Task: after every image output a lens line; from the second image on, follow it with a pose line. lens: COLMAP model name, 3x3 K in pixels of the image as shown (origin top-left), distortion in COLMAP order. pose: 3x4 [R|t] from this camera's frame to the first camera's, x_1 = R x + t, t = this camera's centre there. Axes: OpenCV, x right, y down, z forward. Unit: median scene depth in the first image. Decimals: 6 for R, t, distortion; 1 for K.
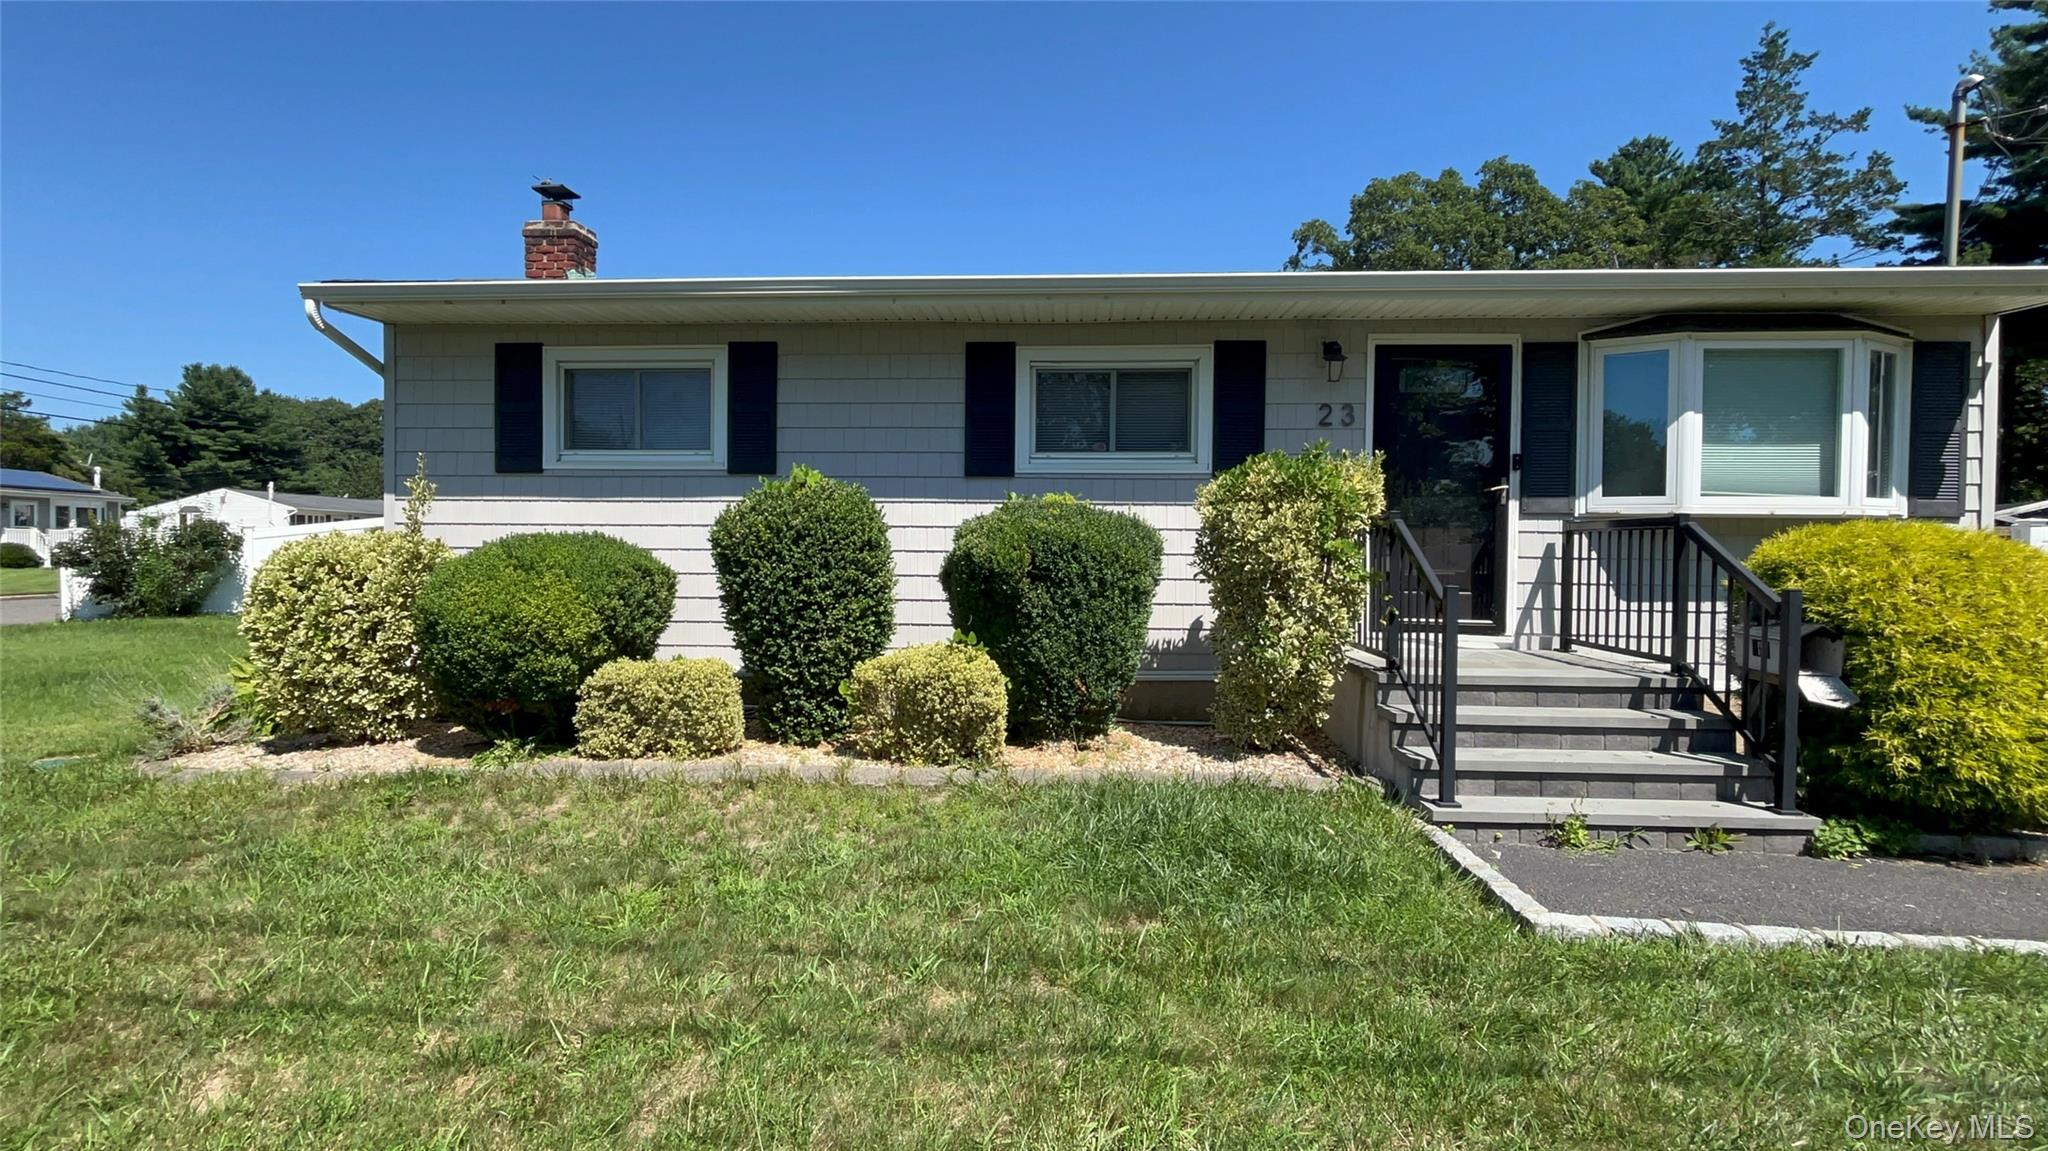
lens RADIAL K [[950.3, 0, 1027.5], [0, 950.3, 576.4], [0, 0, 1]] dist [-0.000391, -0.000604]
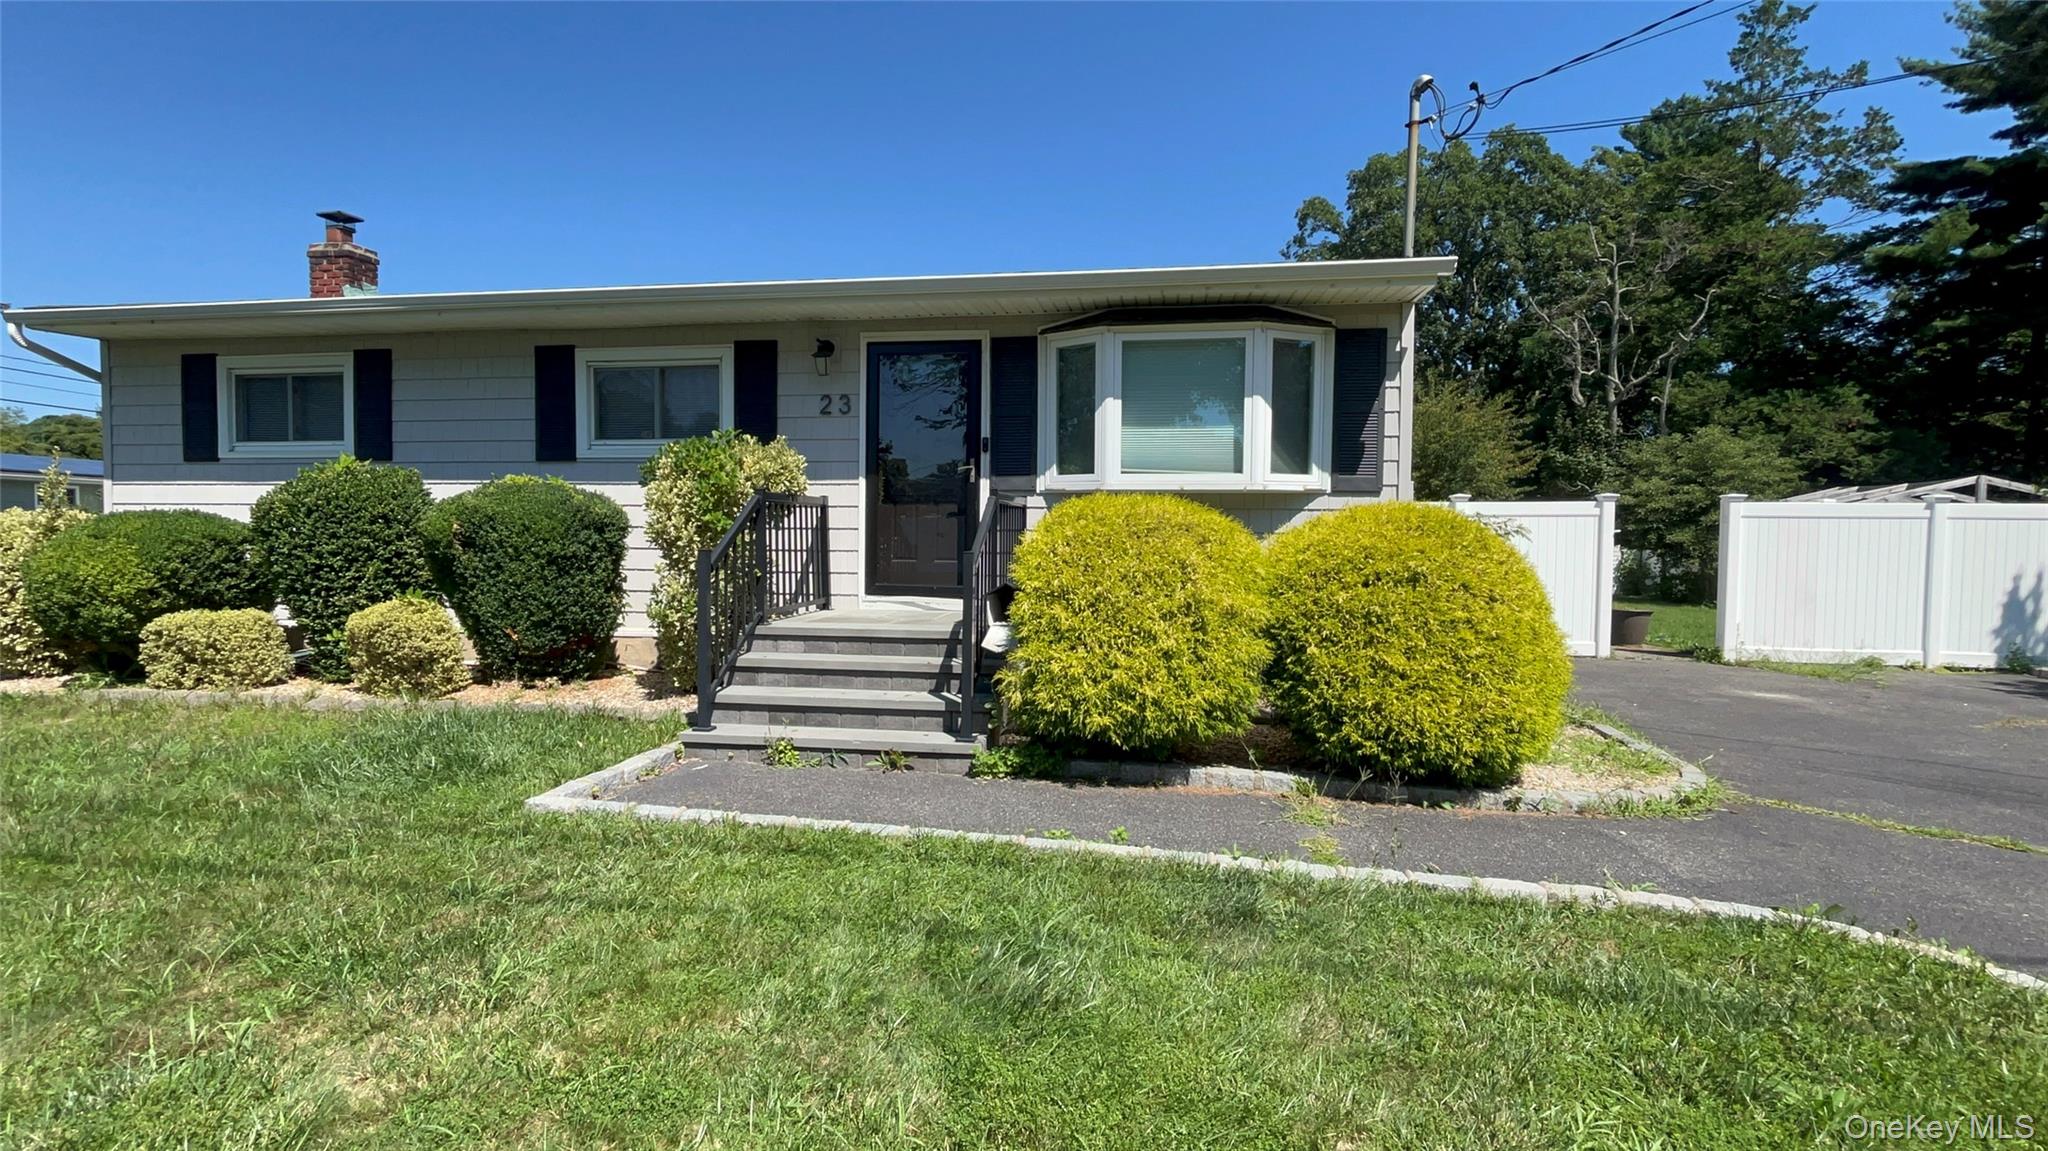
lens RADIAL K [[950.3, 0, 1025.0], [0, 950.3, 577.4], [0, 0, 1]] dist [-0.000391, -0.000604]
pose [[0.995493, 0.003143, -0.094778, 0.668551], [-0.001518, 0.999851, 0.017208, 0.017168], [0.094818, -0.016986, 0.995350, -0.114329]]
